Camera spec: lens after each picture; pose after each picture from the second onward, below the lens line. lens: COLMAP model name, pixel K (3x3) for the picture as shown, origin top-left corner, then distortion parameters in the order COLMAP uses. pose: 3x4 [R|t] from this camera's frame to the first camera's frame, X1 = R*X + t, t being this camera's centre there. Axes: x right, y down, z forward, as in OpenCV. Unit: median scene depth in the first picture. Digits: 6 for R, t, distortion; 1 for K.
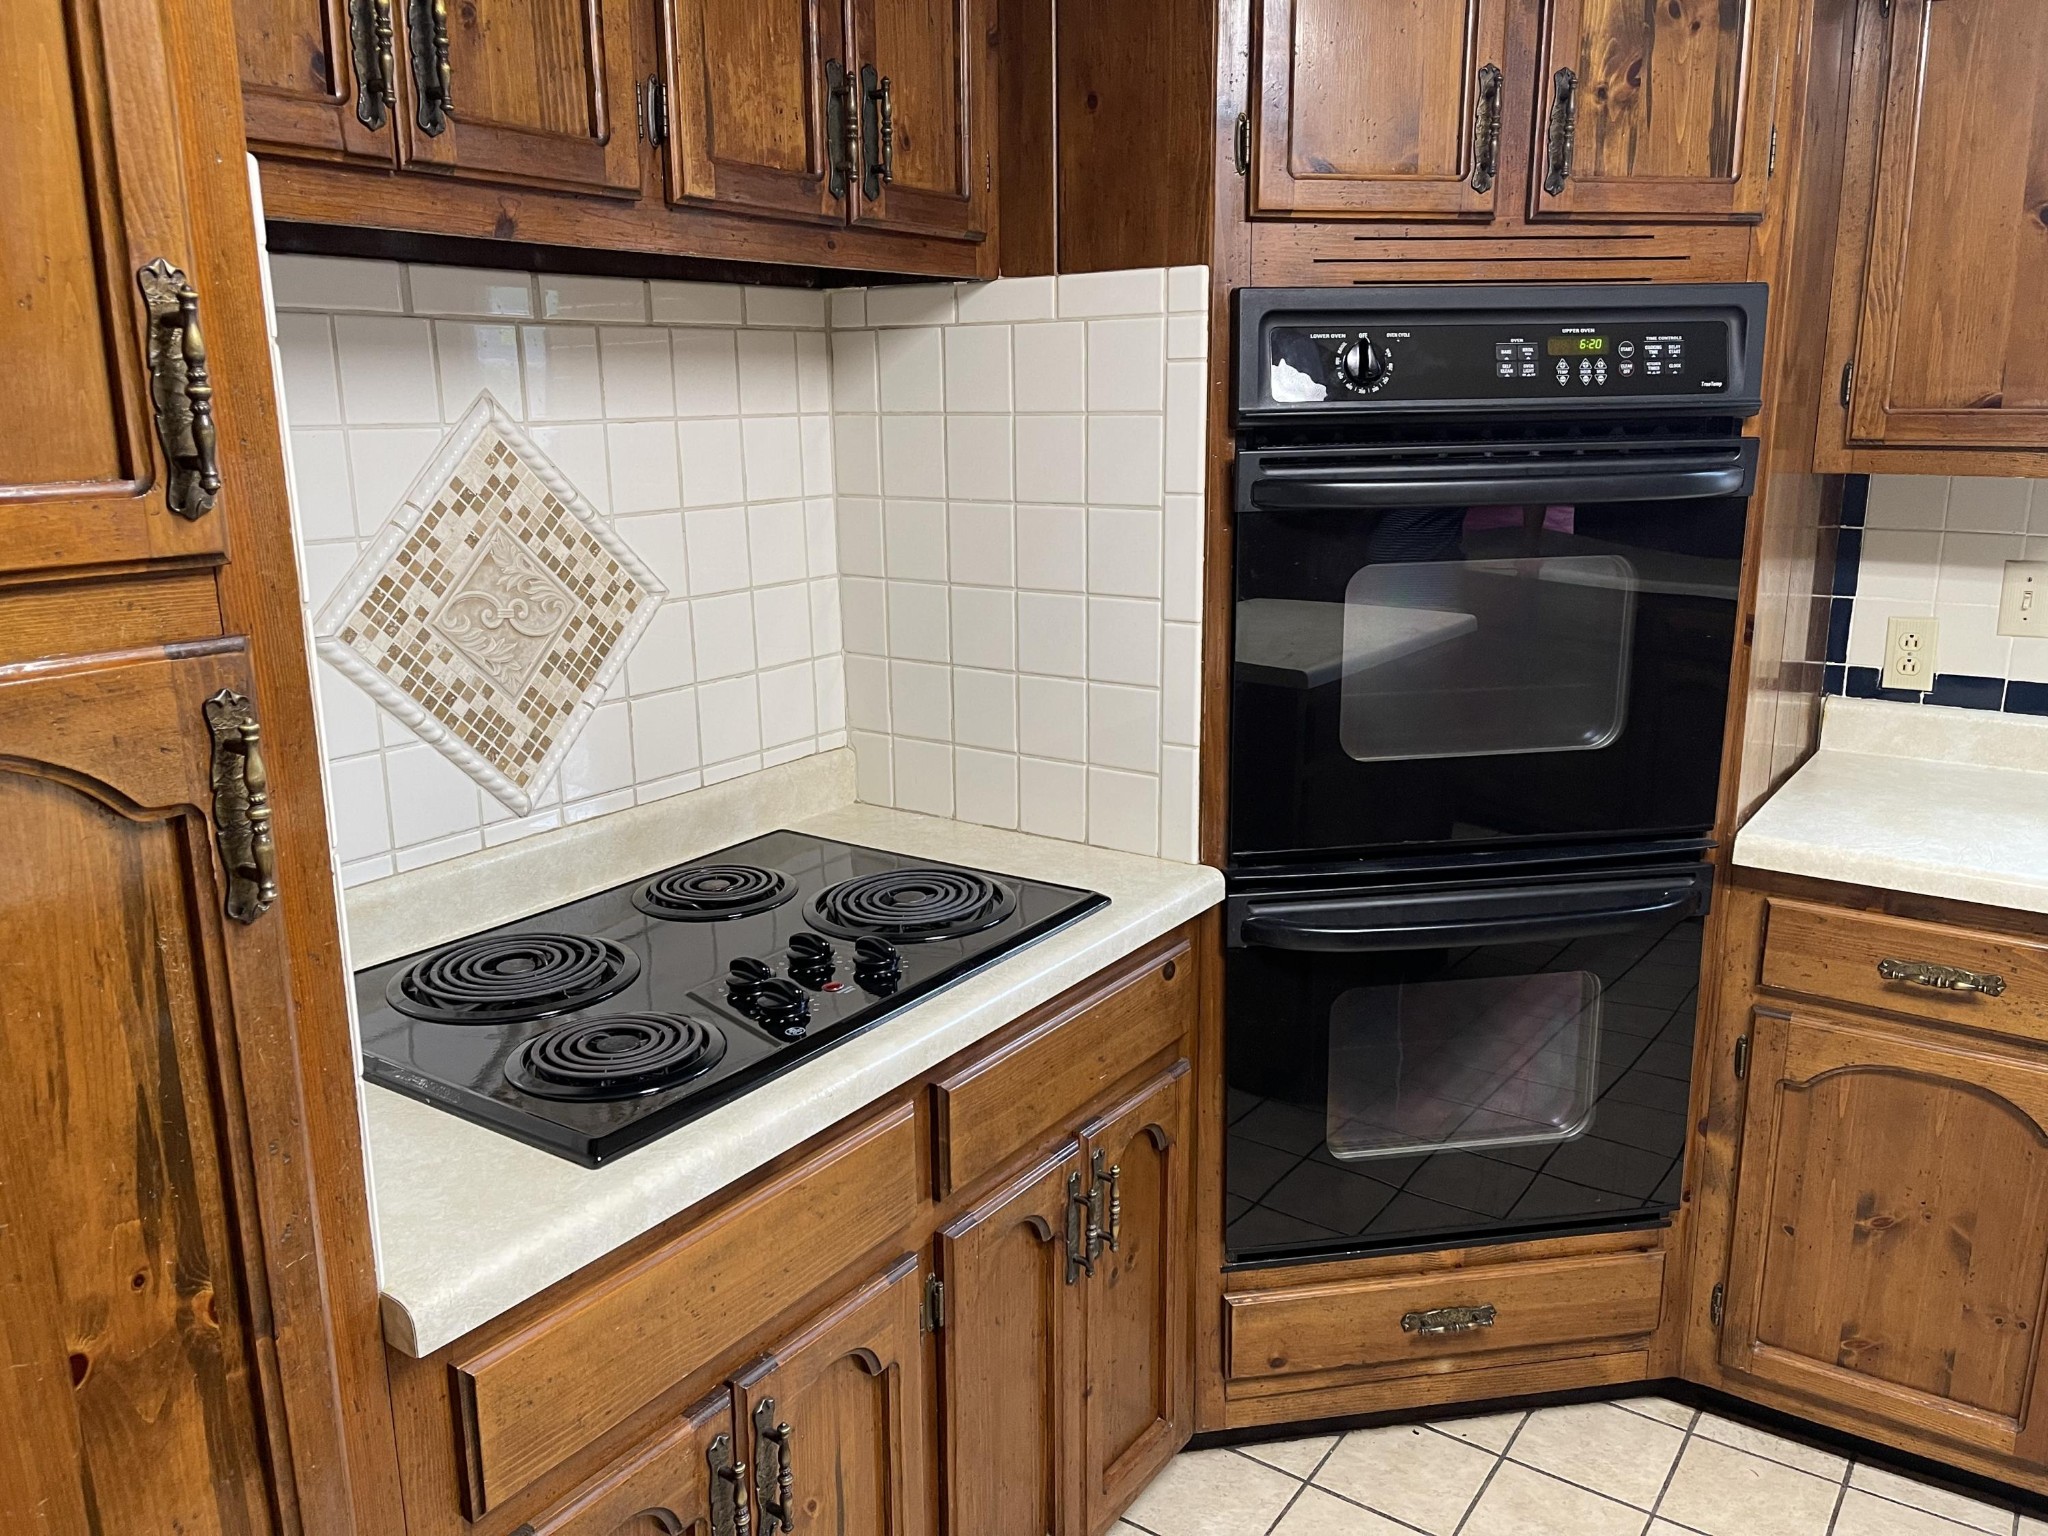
lens RADIAL K [[1552.8, 0, 1026.7], [0, 1552.8, 769.1], [0, 0, 1]] dist [0.007051, 0.000286]
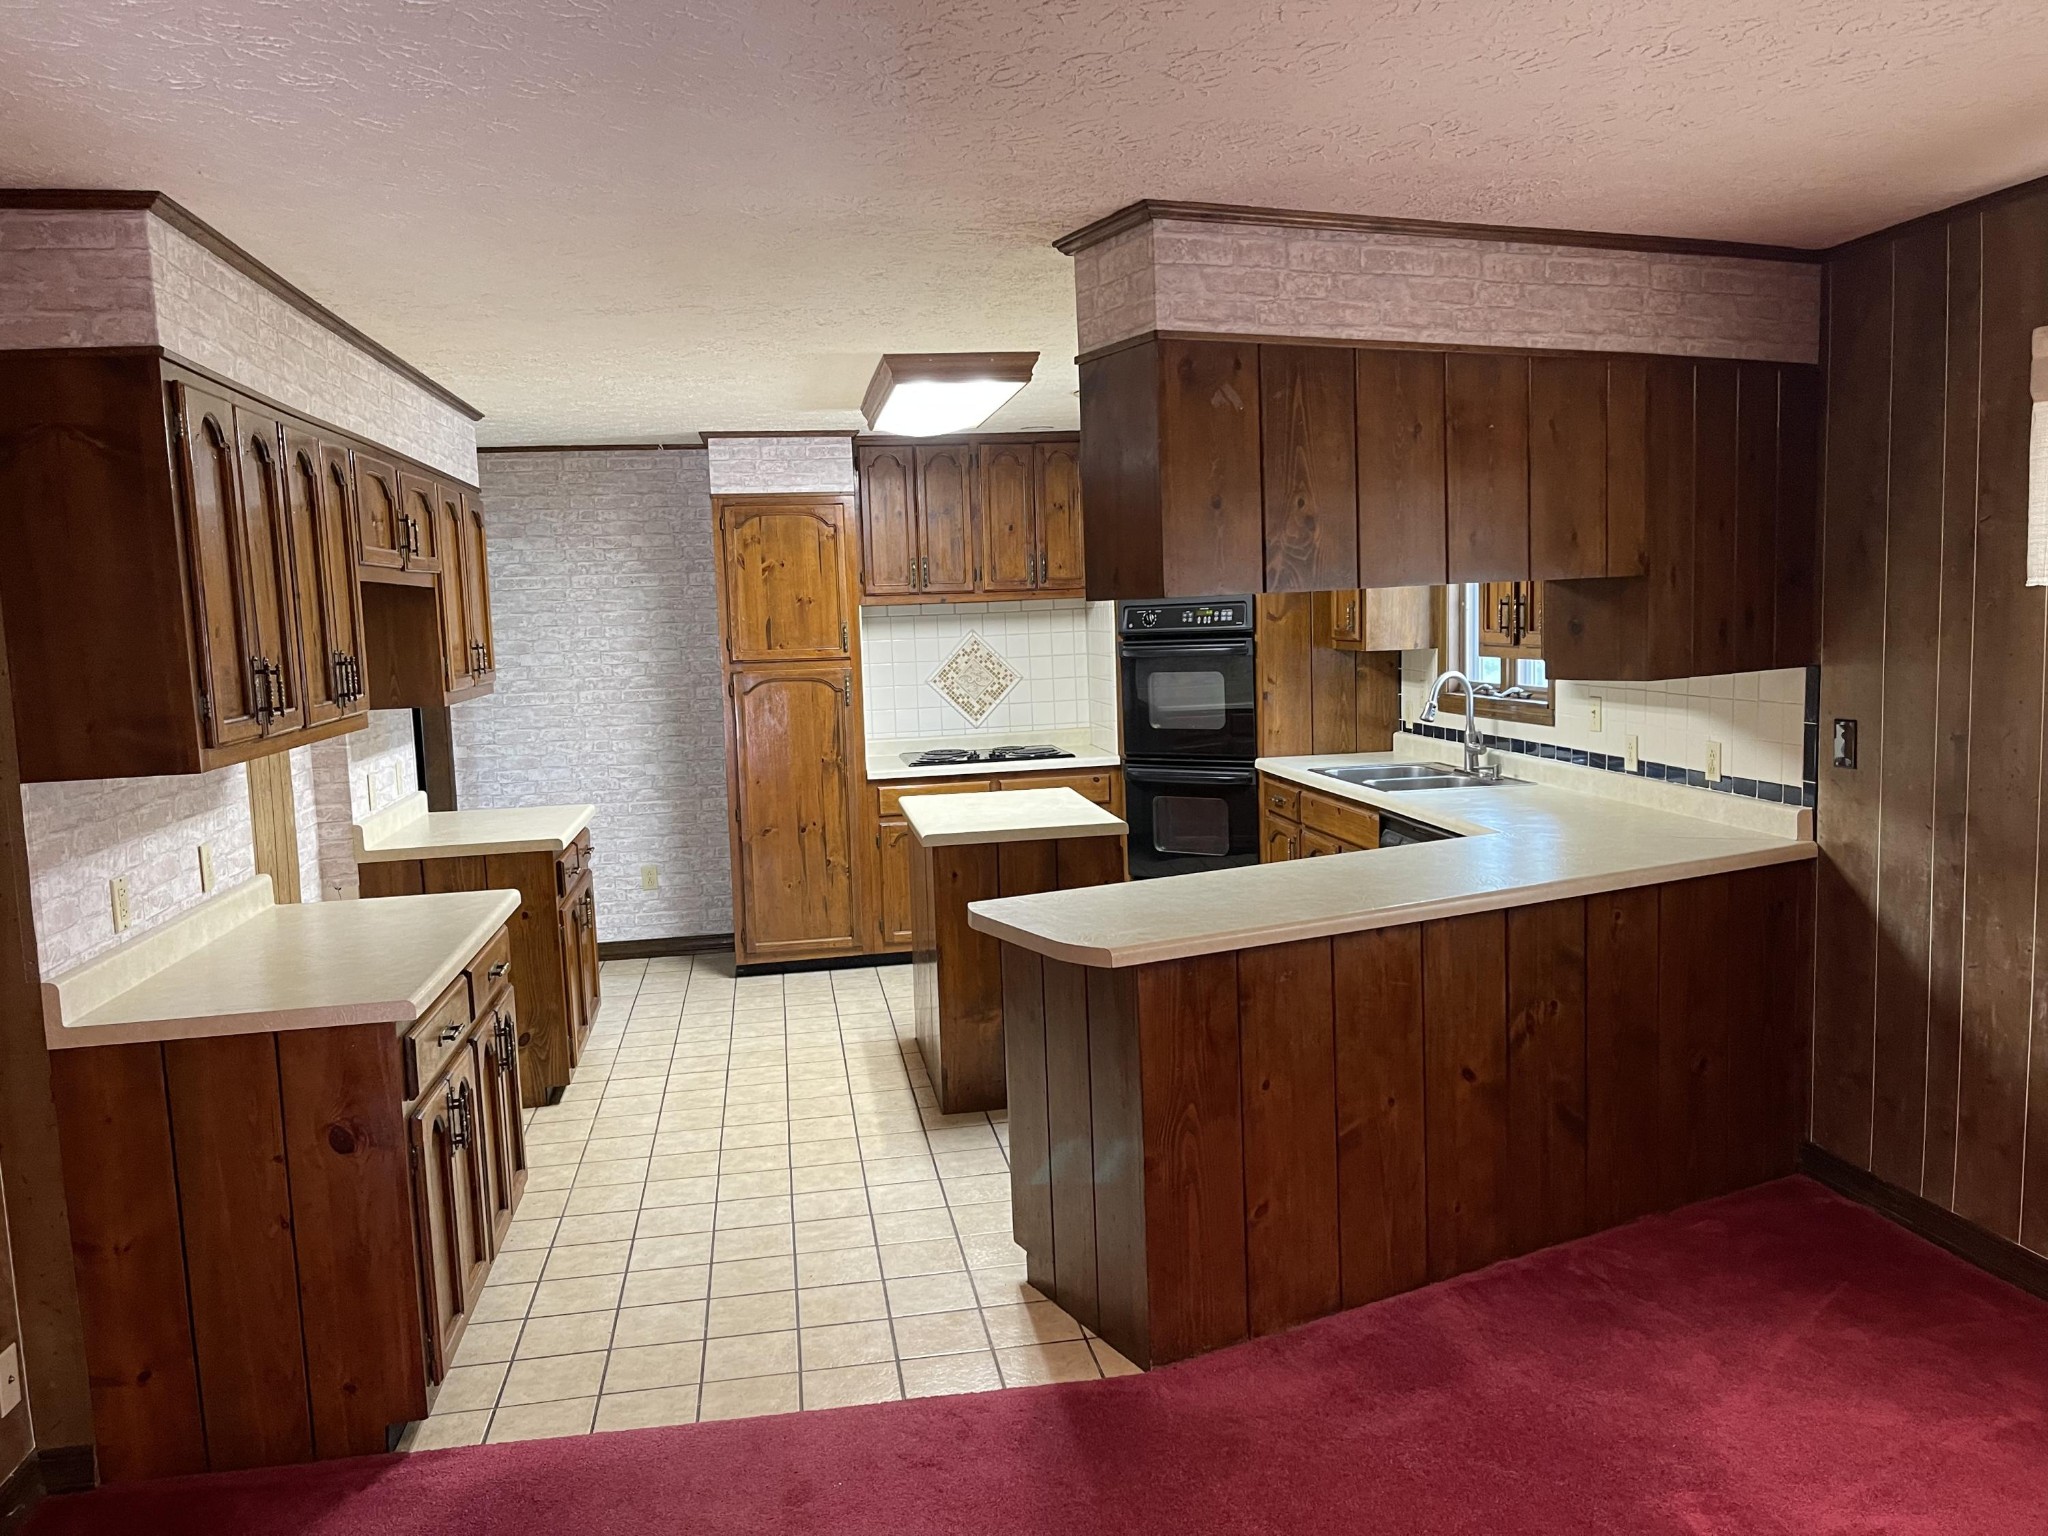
lens RADIAL K [[1552.8, 0, 1026.1], [0, 1552.8, 771.2], [0, 0, 1]] dist [0.007051, 0.000286]
pose [[0.700397, 0.058380, -0.711361, 2.644810], [-0.139012, 0.988721, -0.055727, 0.344680], [0.700085, 0.137919, 0.700614, -1.744319]]
